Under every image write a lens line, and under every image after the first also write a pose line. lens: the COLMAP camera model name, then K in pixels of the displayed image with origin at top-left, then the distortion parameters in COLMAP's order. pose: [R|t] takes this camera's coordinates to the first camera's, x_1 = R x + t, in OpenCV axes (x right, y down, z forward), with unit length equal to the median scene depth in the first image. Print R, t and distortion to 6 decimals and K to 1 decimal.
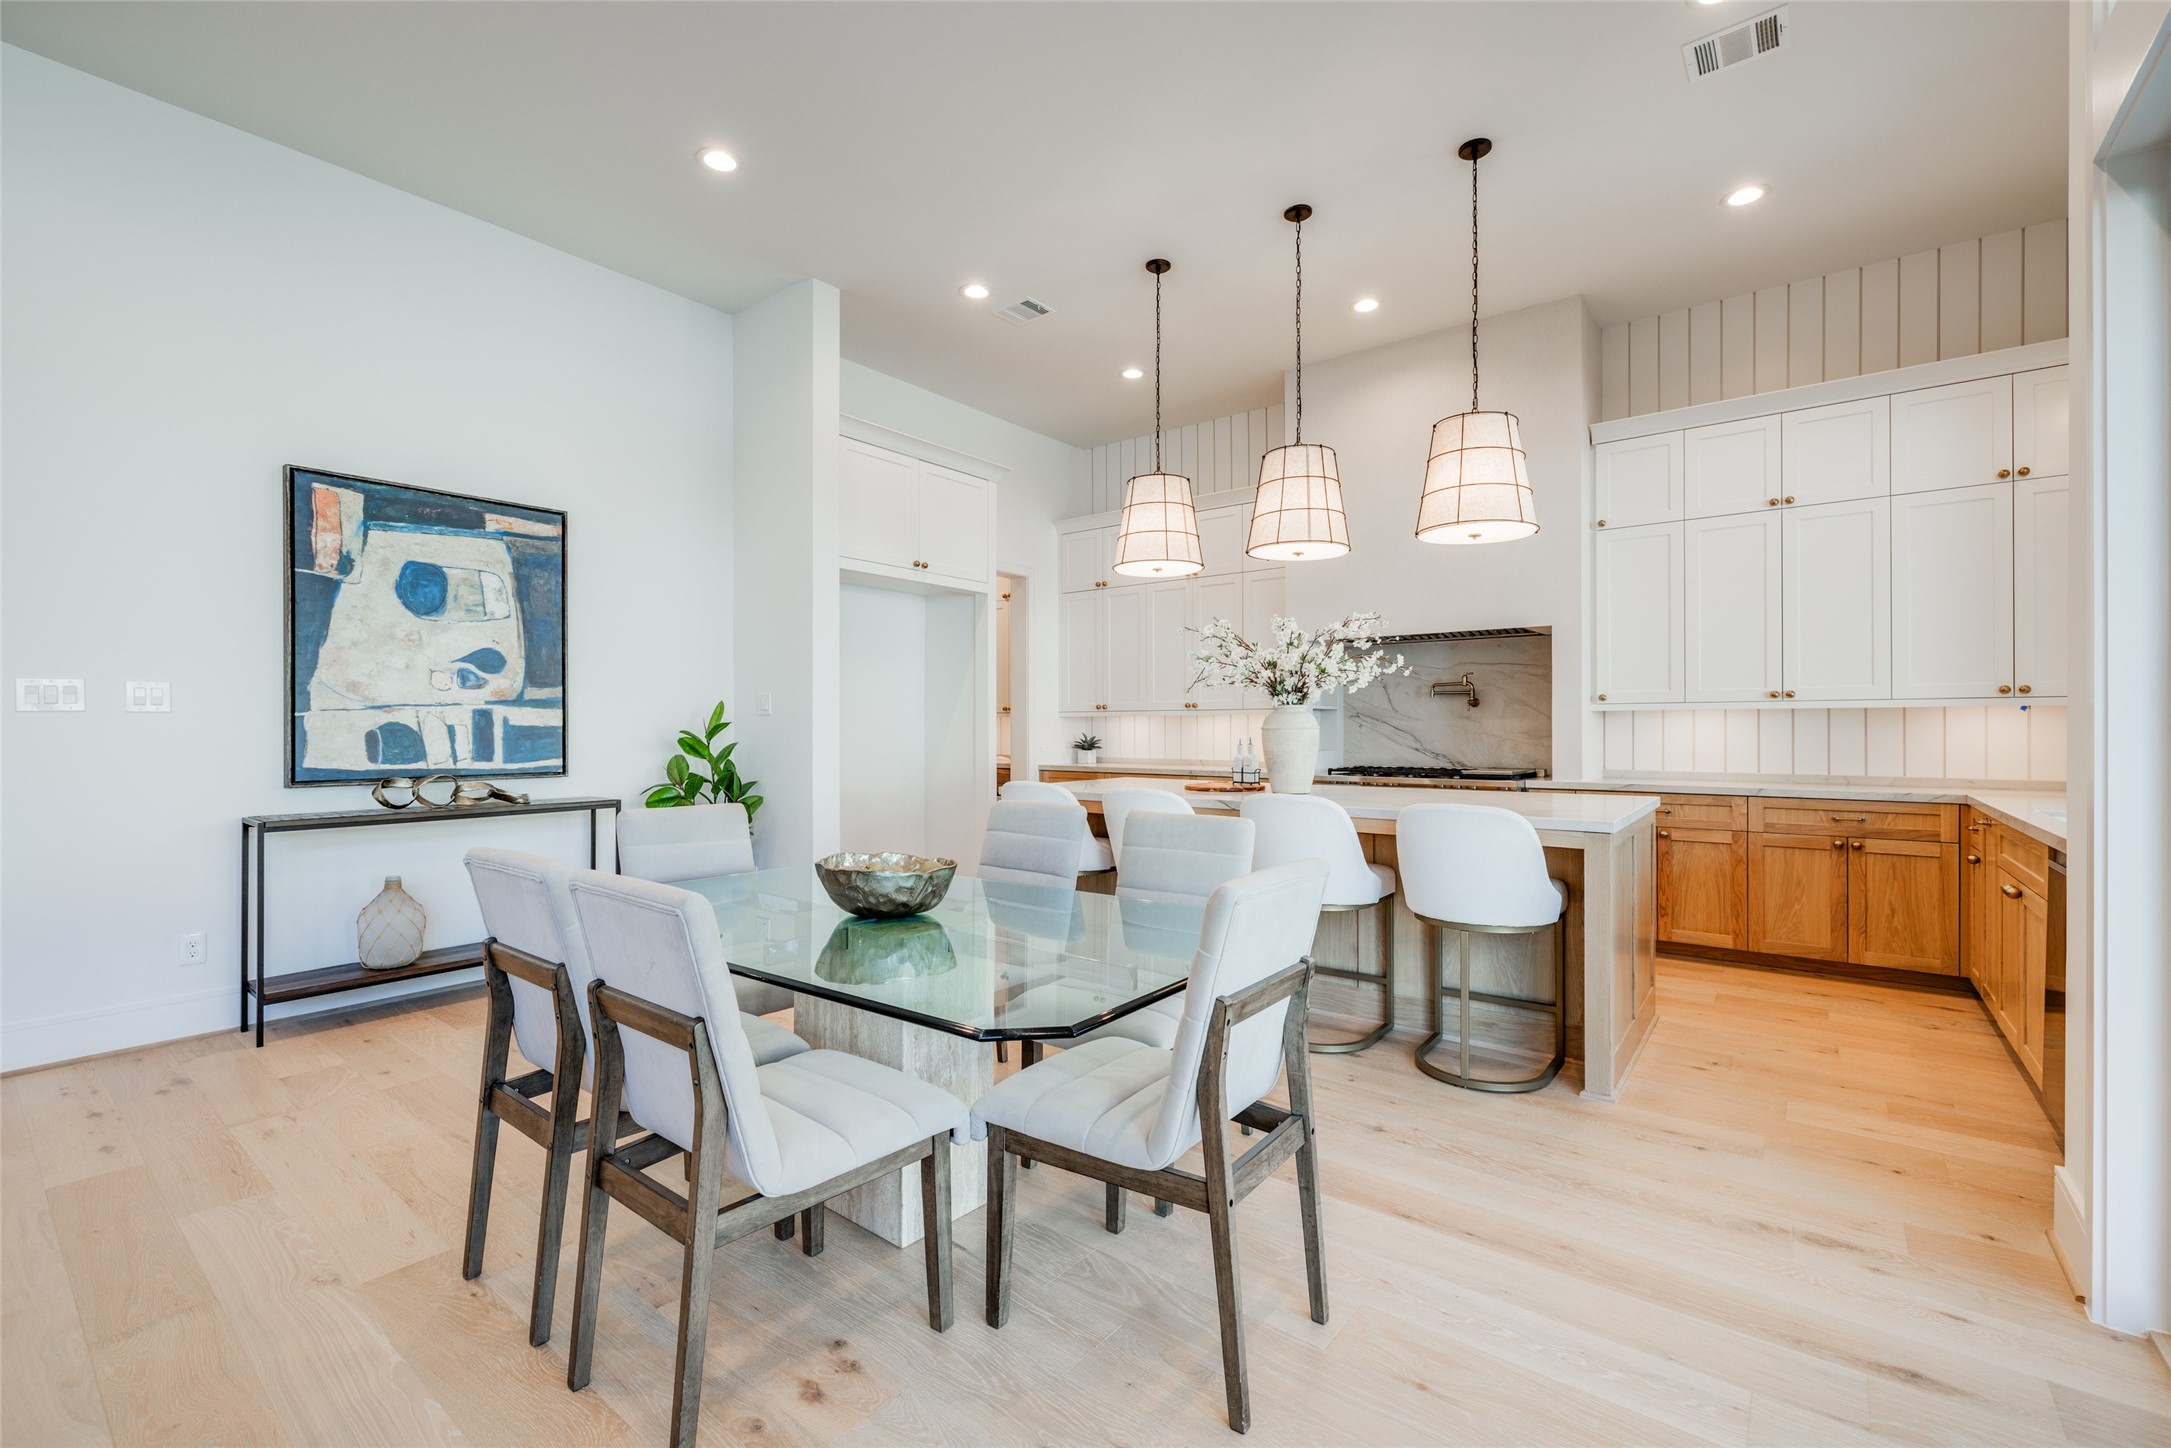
lens RADIAL K [[912.1, 0, 1098.8], [0, 912.1, 725.8], [0, 0, 1]] dist [-0.000281, 0.000388]
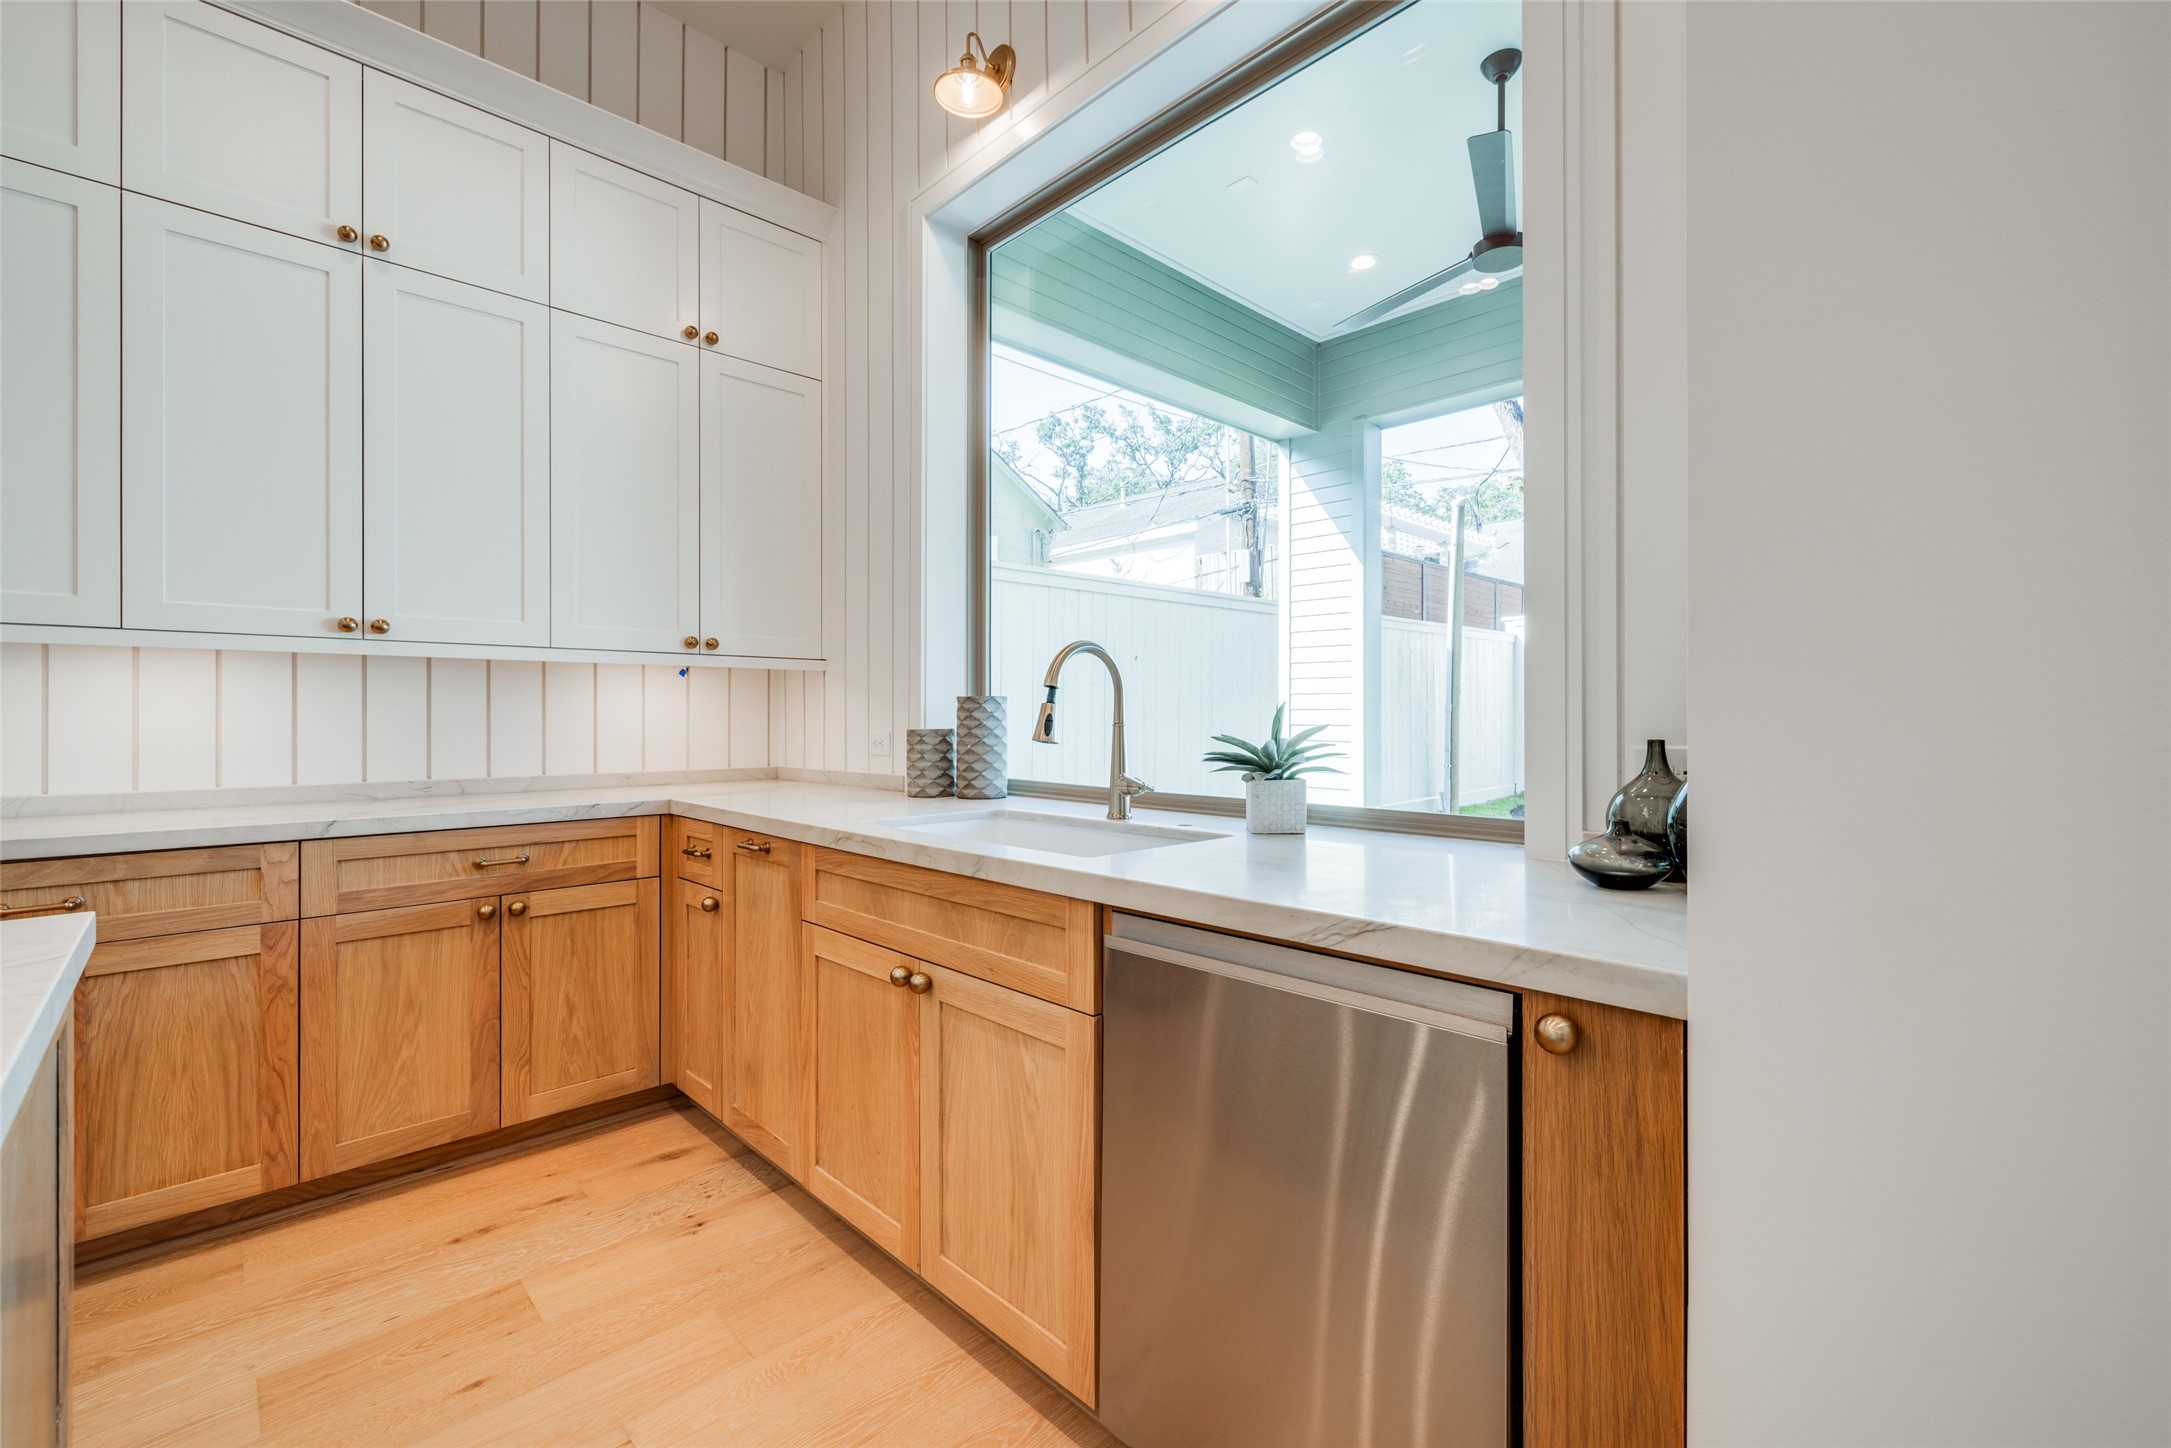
lens RADIAL K [[912.1, 0, 1096.8], [0, 912.1, 711.1], [0, 0, 1]] dist [-0.000281, 0.000388]
pose [[0.114847, 0.001968, 0.993381, 0.328227], [-0.004409, 0.999989, -0.001471, 0.012153], [-0.993373, -0.004211, 0.114854, 0.594850]]
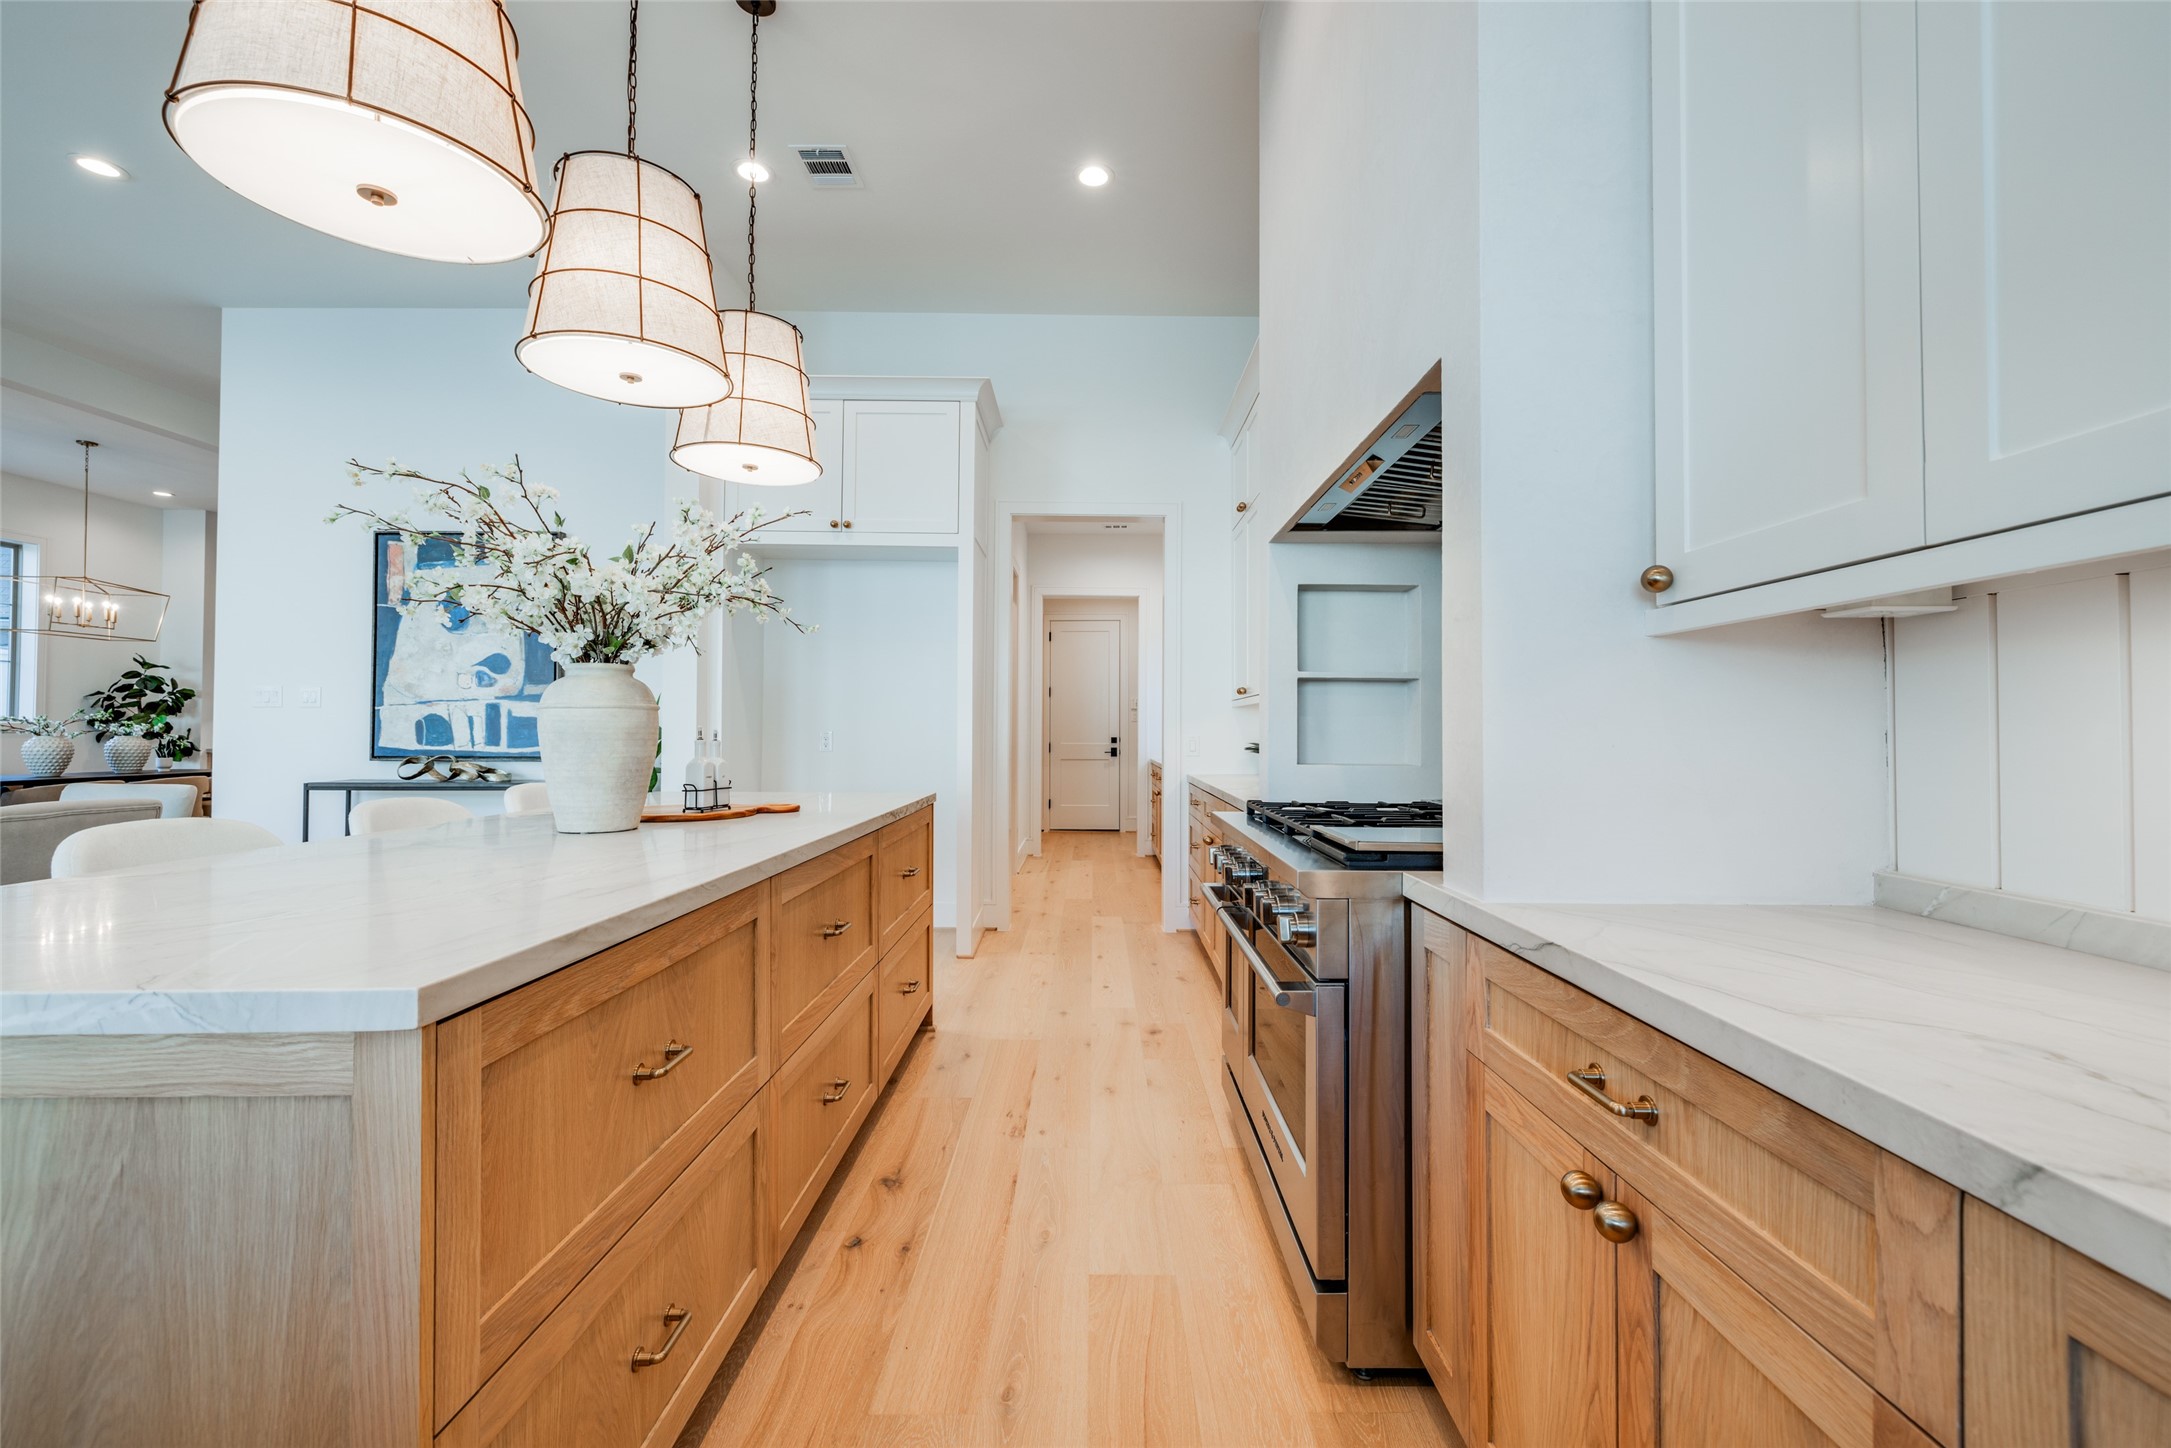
lens RADIAL K [[912.1, 0, 1088.6], [0, 912.1, 720.6], [0, 0, 1]] dist [-0.000281, 0.000388]
pose [[0.621502, -0.002905, -0.783407, 0.795206], [-0.005078, 0.999957, -0.007737, 0.010440], [0.783396, 0.008787, 0.621461, 0.878609]]
